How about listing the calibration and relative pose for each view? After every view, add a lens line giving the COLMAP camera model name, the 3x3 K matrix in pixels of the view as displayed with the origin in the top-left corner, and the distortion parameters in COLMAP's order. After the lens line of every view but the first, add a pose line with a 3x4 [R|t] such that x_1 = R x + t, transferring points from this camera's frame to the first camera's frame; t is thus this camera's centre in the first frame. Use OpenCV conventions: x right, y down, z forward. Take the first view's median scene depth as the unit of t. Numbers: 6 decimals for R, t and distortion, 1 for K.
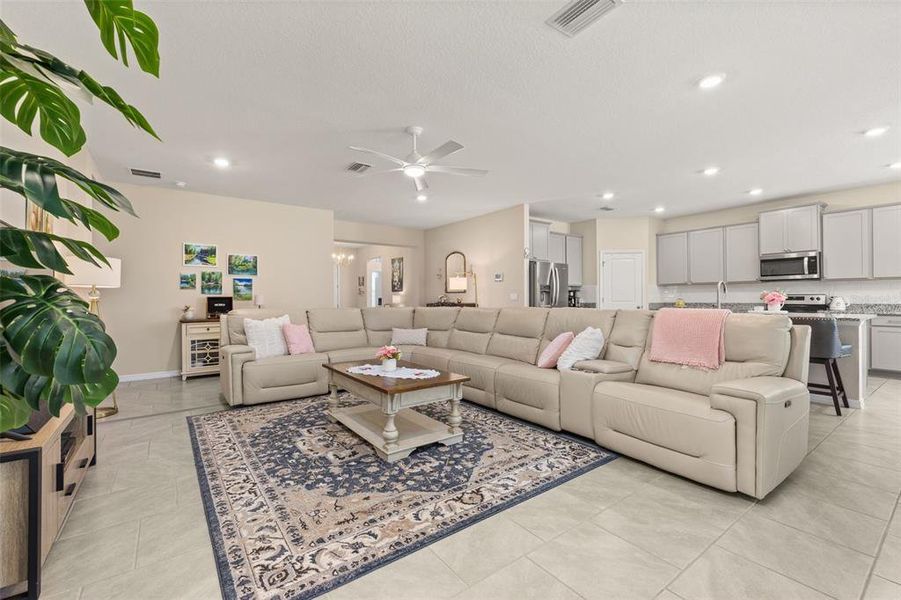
lens RADIAL K [[381.9, 0, 448.2], [0, 381.9, 296.0], [0, 0, 1]] dist [0.001815, 0.000492]
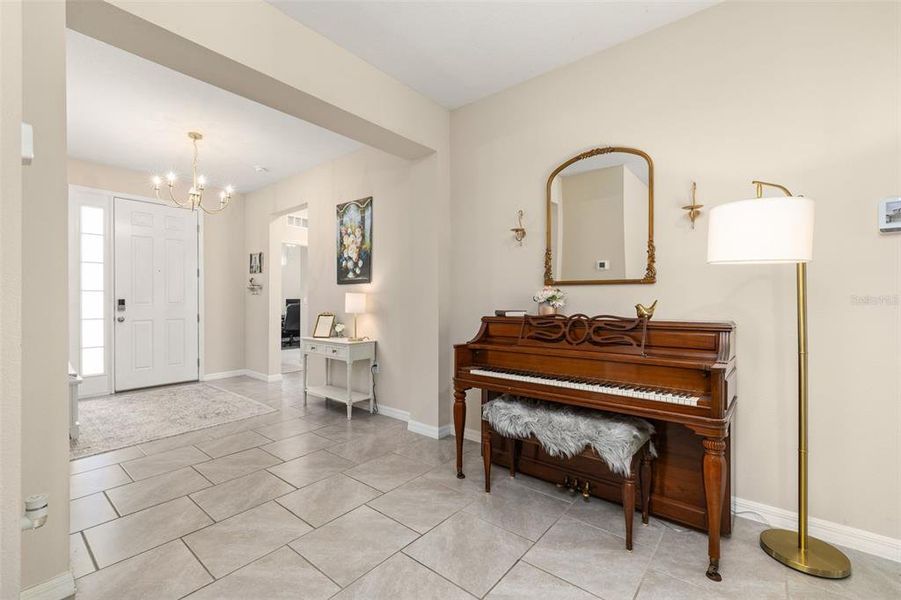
lens RADIAL K [[381.9, 0, 450.5], [0, 381.9, 300.1], [0, 0, 1]] dist [0.001815, 0.000492]
pose [[0.969311, 0.005163, 0.245784, -0.134057], [-0.007324, 0.999942, 0.007880, 0.001516], [-0.245729, -0.009439, 0.969293, 0.587374]]
